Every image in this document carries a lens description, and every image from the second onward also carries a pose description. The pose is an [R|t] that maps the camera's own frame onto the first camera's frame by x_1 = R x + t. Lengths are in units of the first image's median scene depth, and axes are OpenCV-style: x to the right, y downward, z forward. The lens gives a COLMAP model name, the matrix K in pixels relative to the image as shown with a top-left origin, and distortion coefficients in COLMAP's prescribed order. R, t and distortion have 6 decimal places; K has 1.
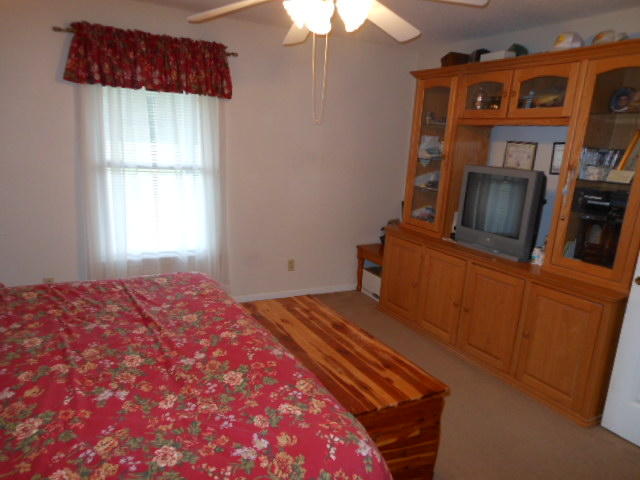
lens RADIAL K [[479.2, 0, 327.1], [0, 479.2, 264.2], [0, 0, 1]] dist [0.016180, 0.003200]
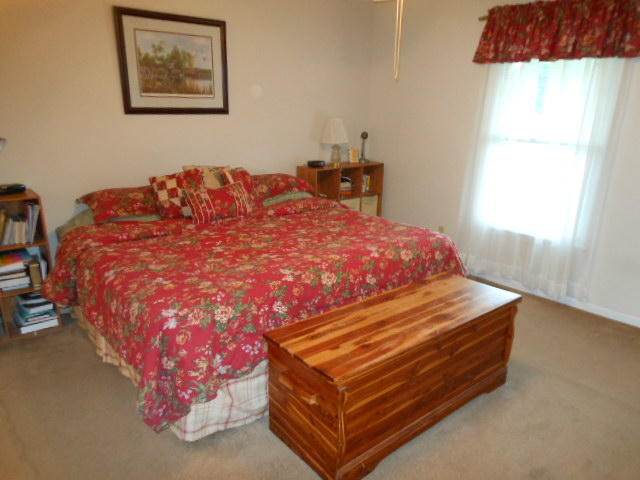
lens RADIAL K [[479.2, 0, 327.1], [0, 479.2, 264.2], [0, 0, 1]] dist [0.016180, 0.003200]
pose [[0.207303, 0.267146, -0.941094, 0.631866], [-0.261938, 0.942025, 0.209711, -0.070665], [0.942557, 0.203035, 0.265260, 0.455740]]
